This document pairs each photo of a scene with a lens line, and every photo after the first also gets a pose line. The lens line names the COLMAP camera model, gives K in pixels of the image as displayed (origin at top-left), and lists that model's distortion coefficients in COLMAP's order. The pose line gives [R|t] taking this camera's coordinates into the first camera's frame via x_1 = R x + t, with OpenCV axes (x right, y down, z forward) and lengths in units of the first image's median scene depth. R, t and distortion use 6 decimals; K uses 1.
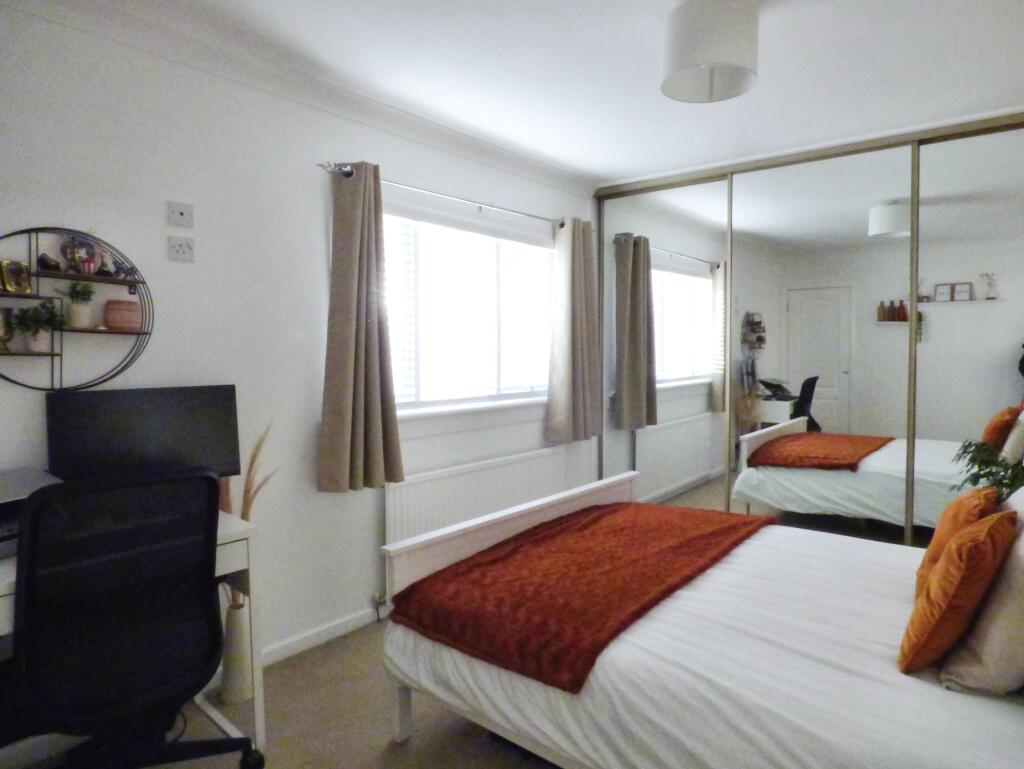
lens RADIAL K [[610.0, 0, 512.0], [0, 610.0, 384.5], [0, 0, 1]] dist [-0.000955, 0.001895]
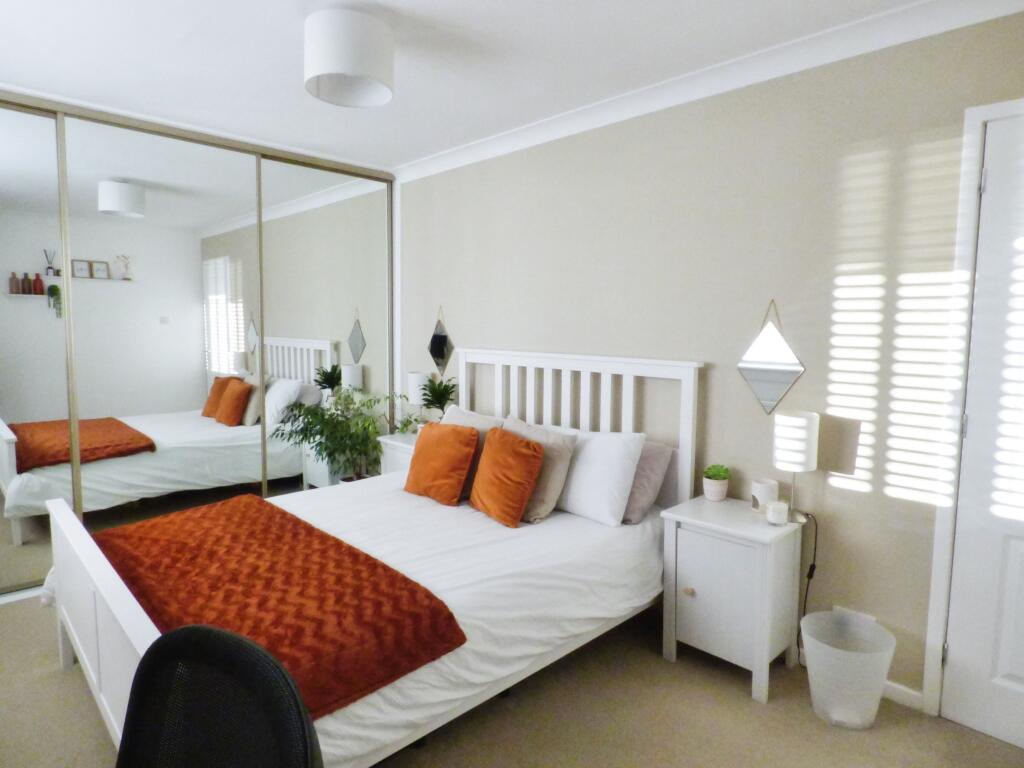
lens RADIAL K [[623.7, 0, 520.1], [0, 623.7, 377.1], [0, 0, 1]] dist [-0.003442, 0.001436]
pose [[0.100489, -0.081931, 0.991559, -0.372556], [0.048909, 0.995806, 0.077326, -0.027043], [-0.993735, 0.040725, 0.104075, 0.282649]]
